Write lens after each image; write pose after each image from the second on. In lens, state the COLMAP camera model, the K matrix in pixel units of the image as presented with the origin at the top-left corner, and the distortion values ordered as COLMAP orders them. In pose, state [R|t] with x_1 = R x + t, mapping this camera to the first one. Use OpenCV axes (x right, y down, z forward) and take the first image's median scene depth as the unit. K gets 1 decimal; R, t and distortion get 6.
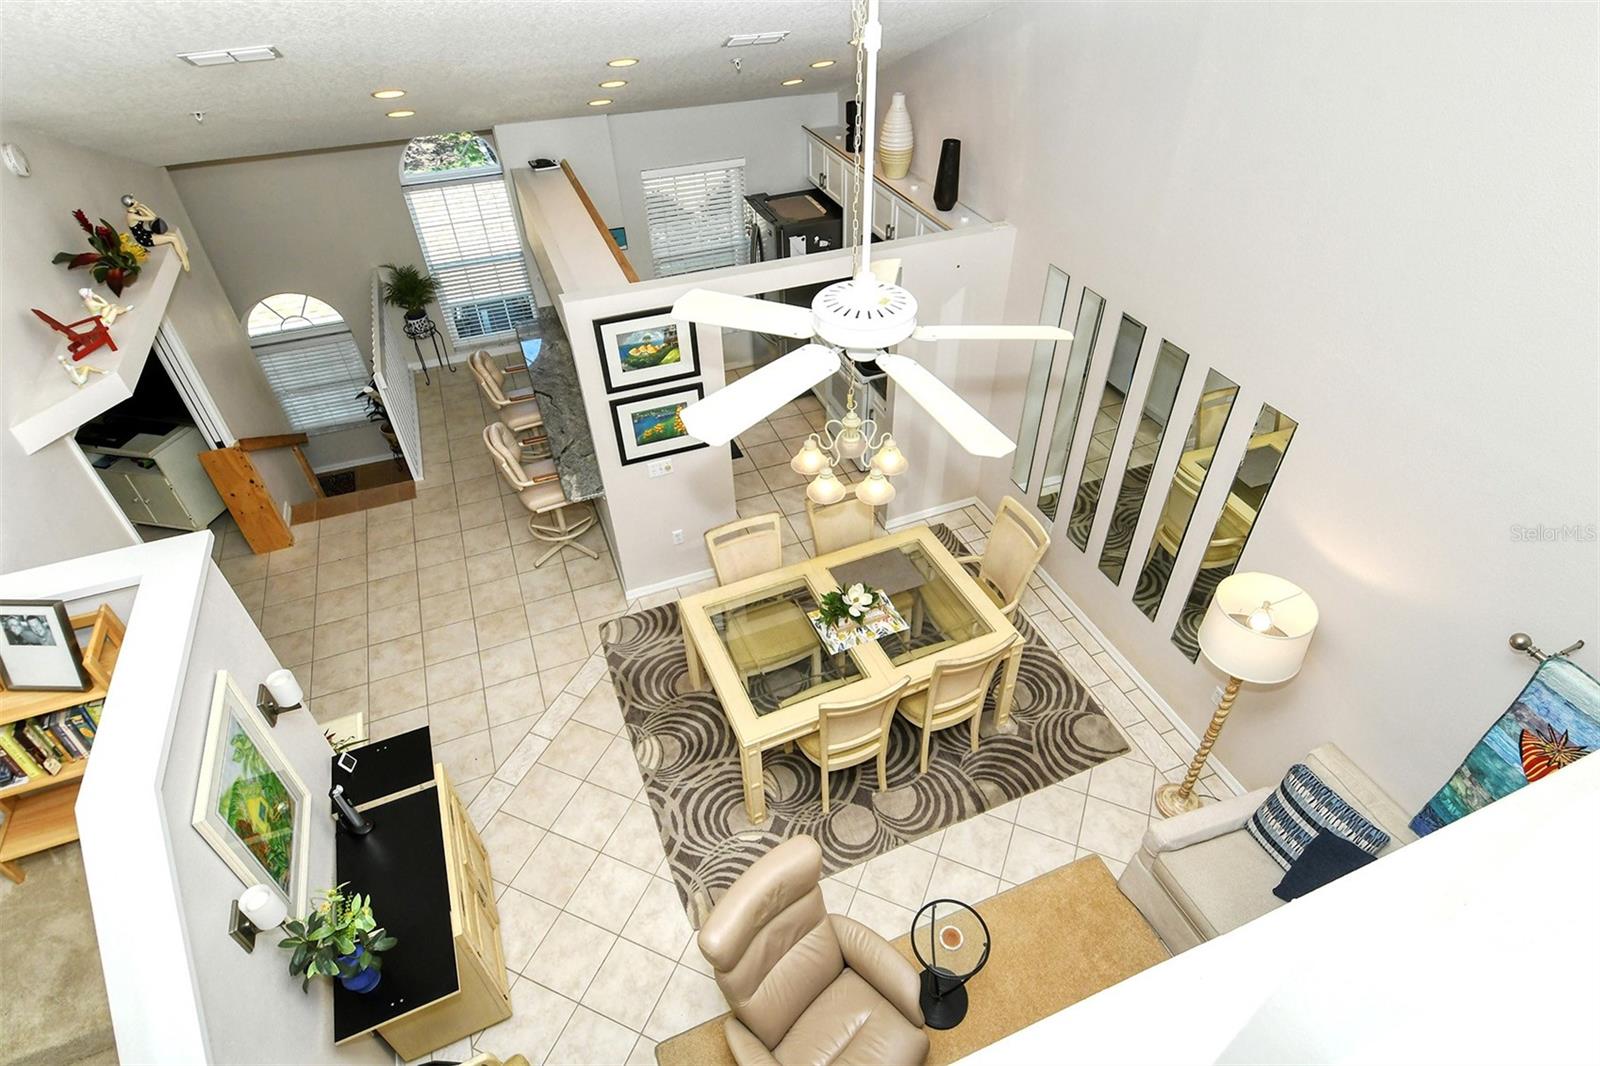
lens RADIAL K [[852.1, 0, 808.5], [0, 852.1, 528.4], [0, 0, 1]] dist [0.025316, -0.017532]
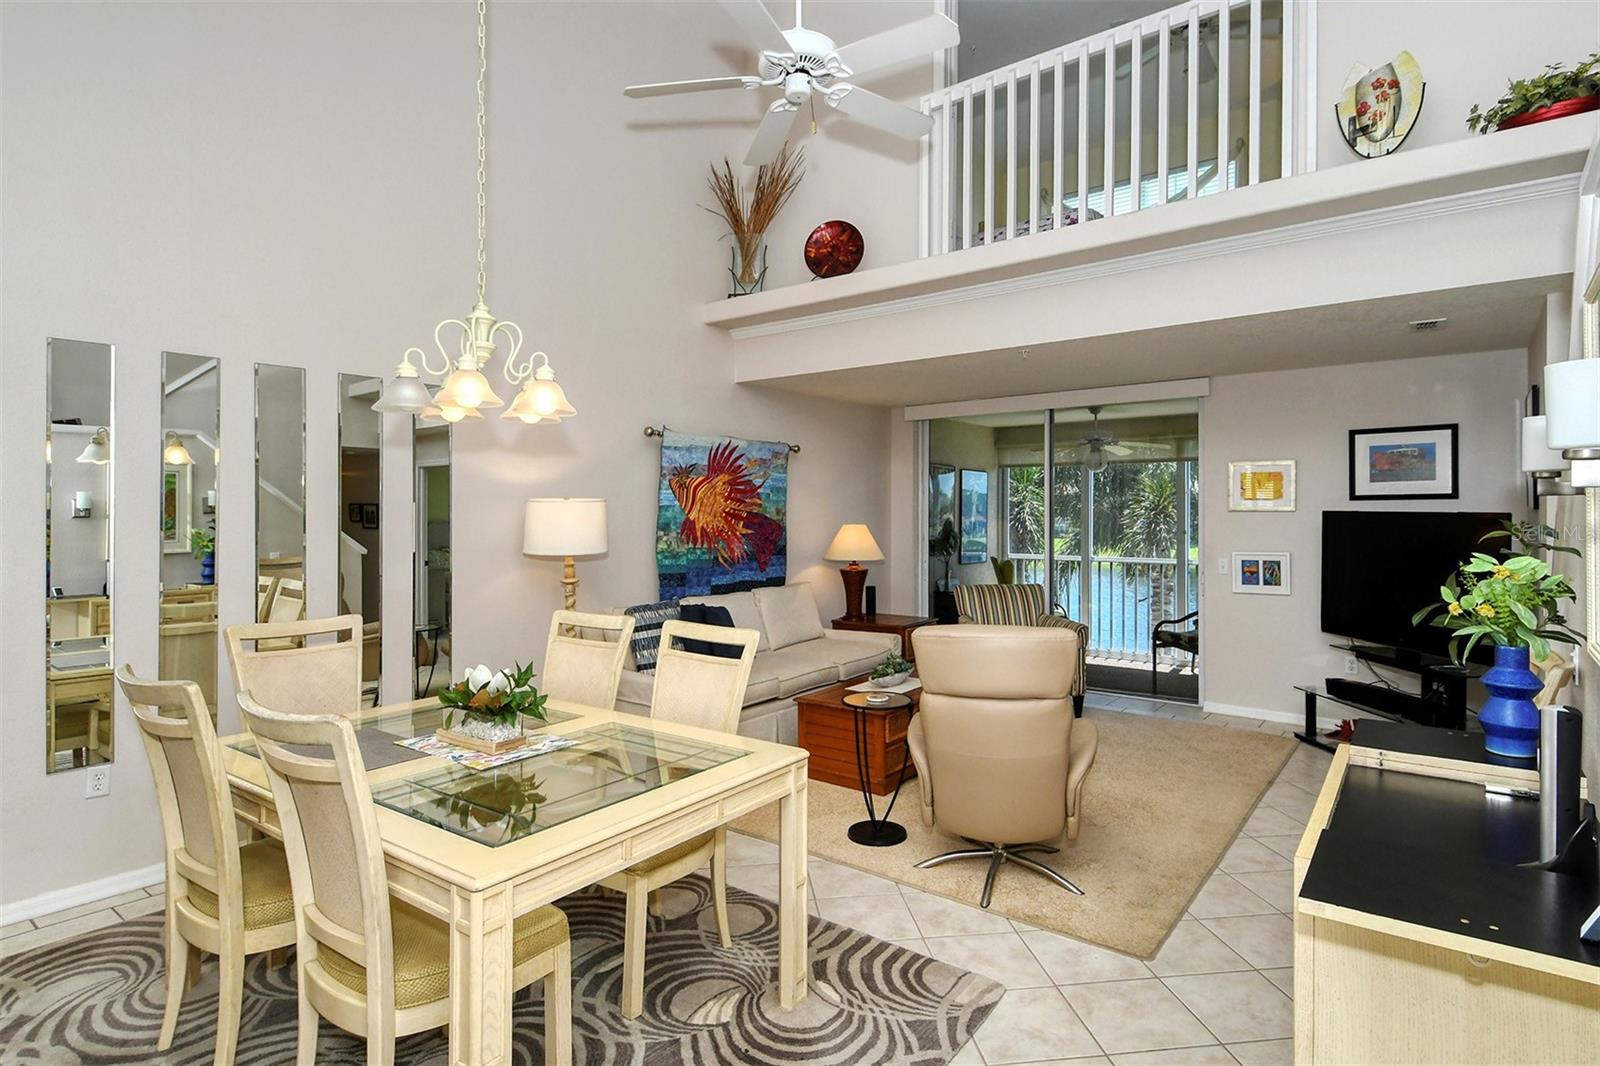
lens RADIAL K [[852.1, 0, 822.9], [0, 852.1, 502.9], [0, 0, 1]] dist [0.025316, -0.017532]
pose [[-0.514537, 0.036171, 0.856705, -0.538736], [0.567327, 0.763524, 0.308499, -0.060861], [-0.642956, 0.644766, -0.413382, 0.979399]]
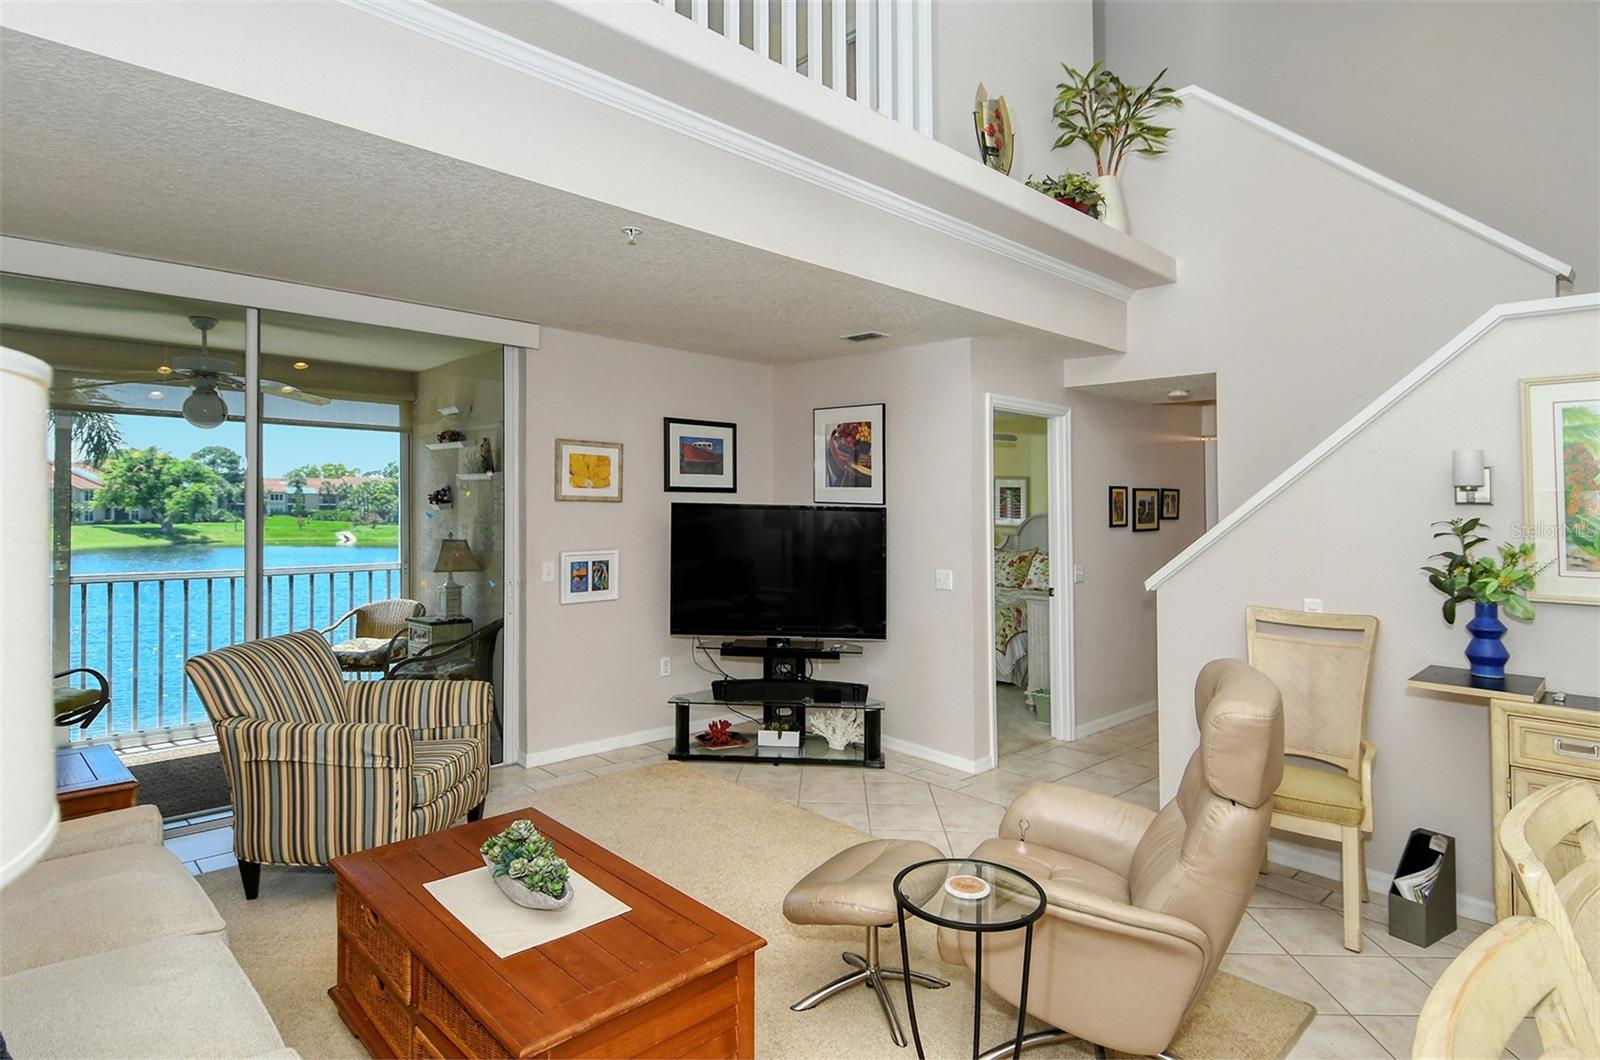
lens RADIAL K [[854.3, 0, 831.0], [0, 854.3, 499.6], [0, 0, 1]] dist [0.024390, -0.015670]
pose [[-0.917180, 0.009833, -0.398352, 0.327821], [-0.250646, 0.762920, 0.595928, 0.004279], [0.309771, 0.646418, -0.697270, 0.871118]]
